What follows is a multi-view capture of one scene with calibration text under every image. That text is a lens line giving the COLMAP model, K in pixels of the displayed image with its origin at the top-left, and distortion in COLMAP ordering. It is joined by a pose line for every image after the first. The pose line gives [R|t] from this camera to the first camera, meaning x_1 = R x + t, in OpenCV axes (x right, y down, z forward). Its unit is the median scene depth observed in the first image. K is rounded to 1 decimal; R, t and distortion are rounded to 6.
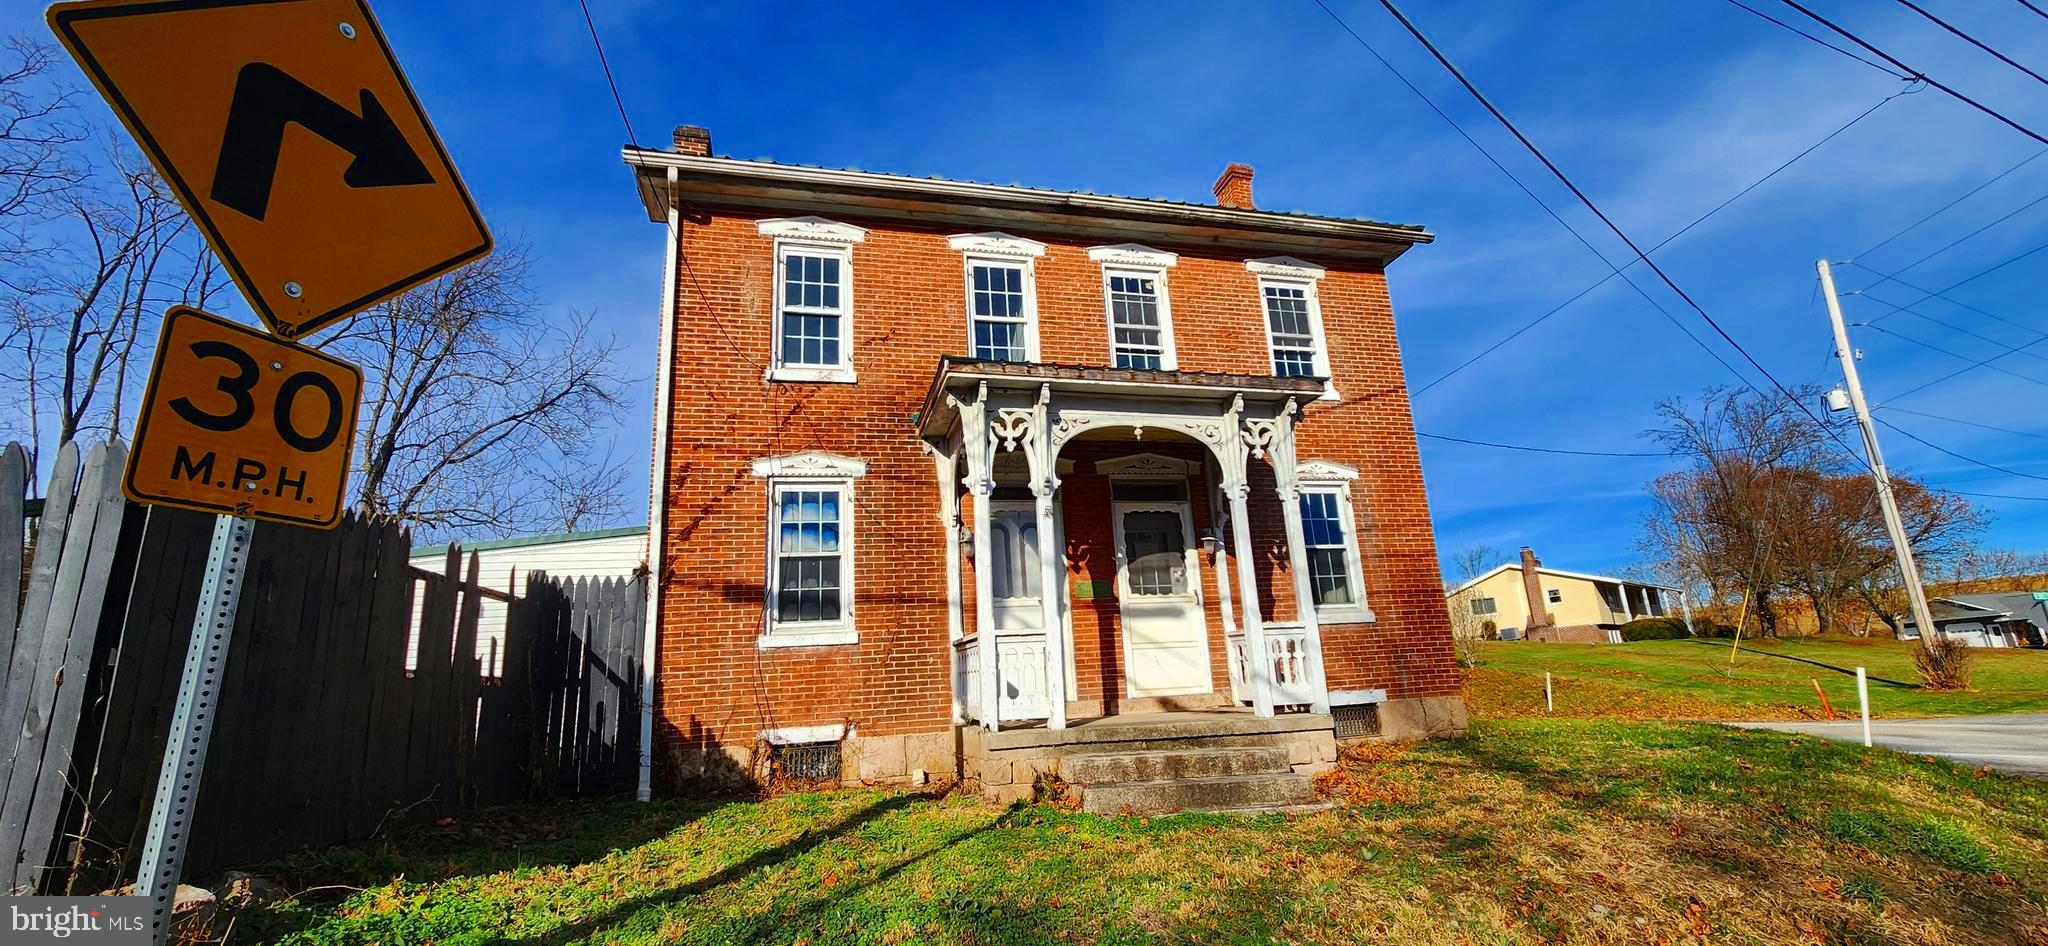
lens RADIAL K [[837.5, 0, 1024.0], [0, 837.5, 473.0], [0, 0, 1]] dist [-0.000894, 0.000242]
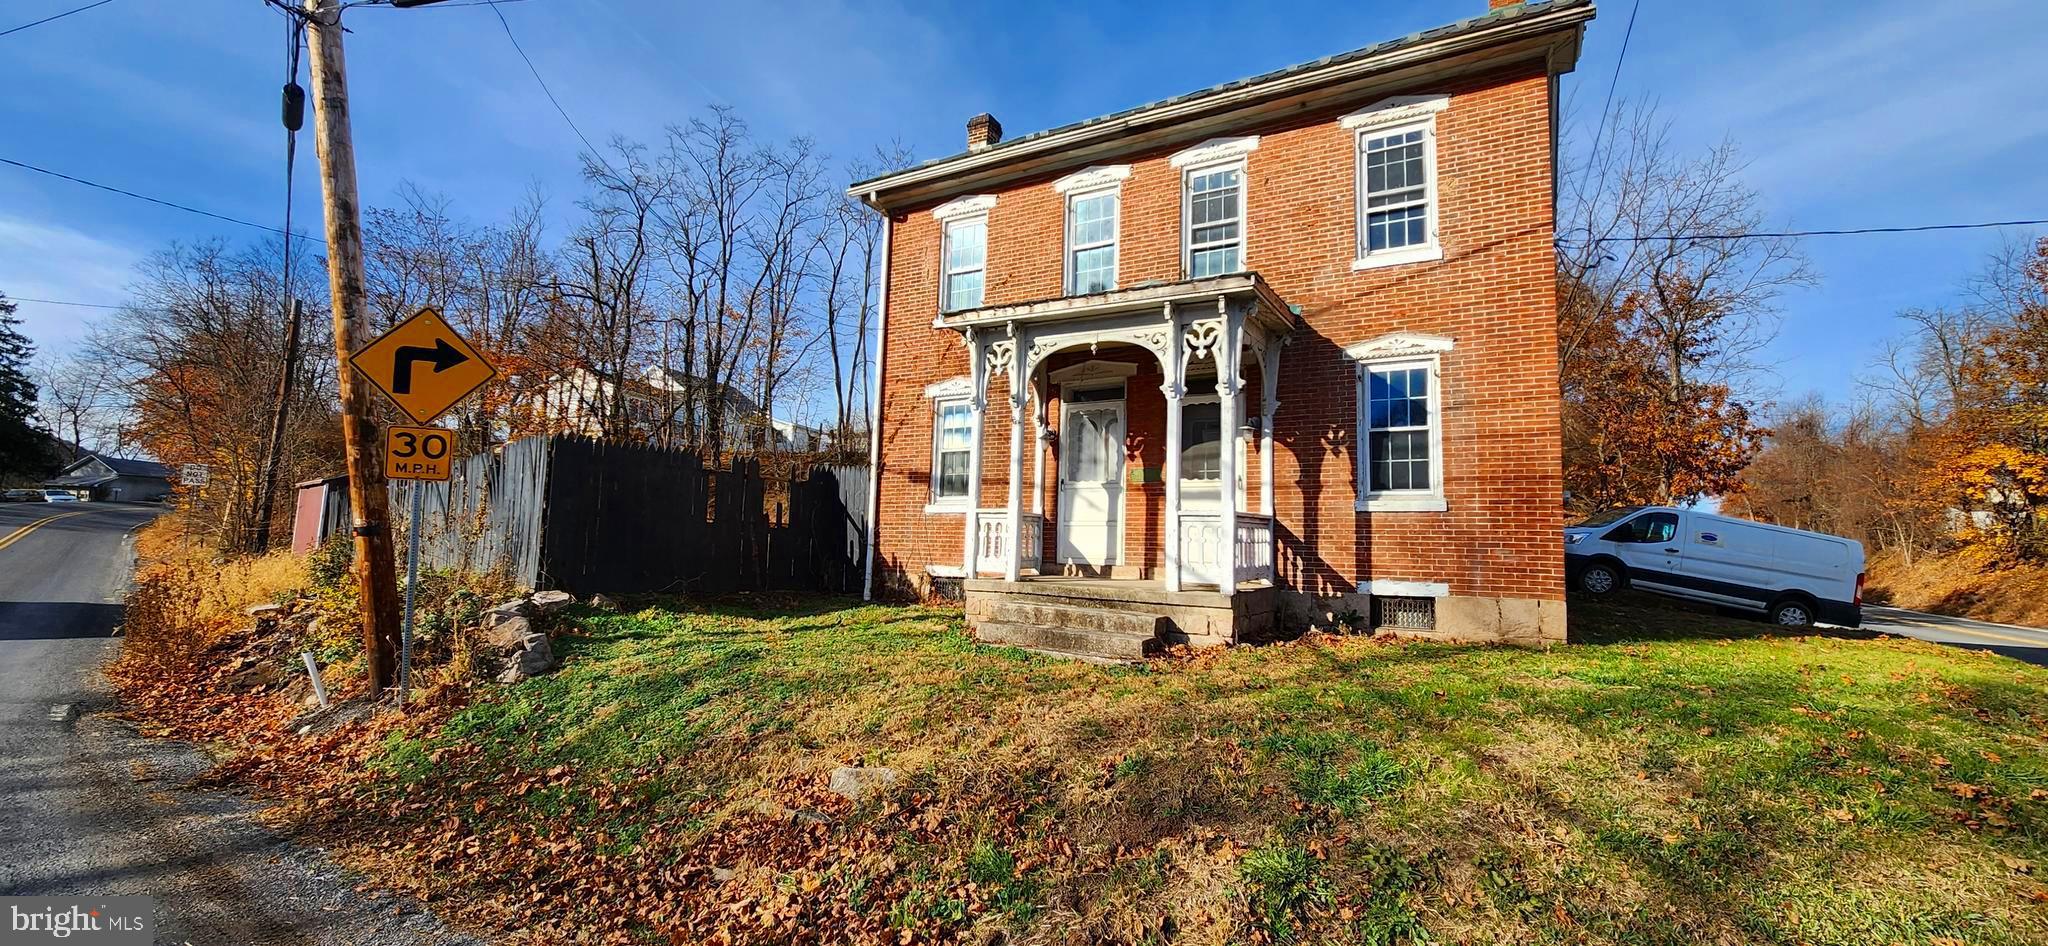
lens RADIAL K [[822.7, 0, 1024.0], [0, 822.7, 473.0], [0, 0, 1]] dist [-0.008986, 0.000043]
pose [[0.717204, 0.007730, -0.696820, 0.782413], [0.113557, 0.985276, 0.127809, -0.030490], [0.687549, -0.170794, 0.705767, 0.075768]]
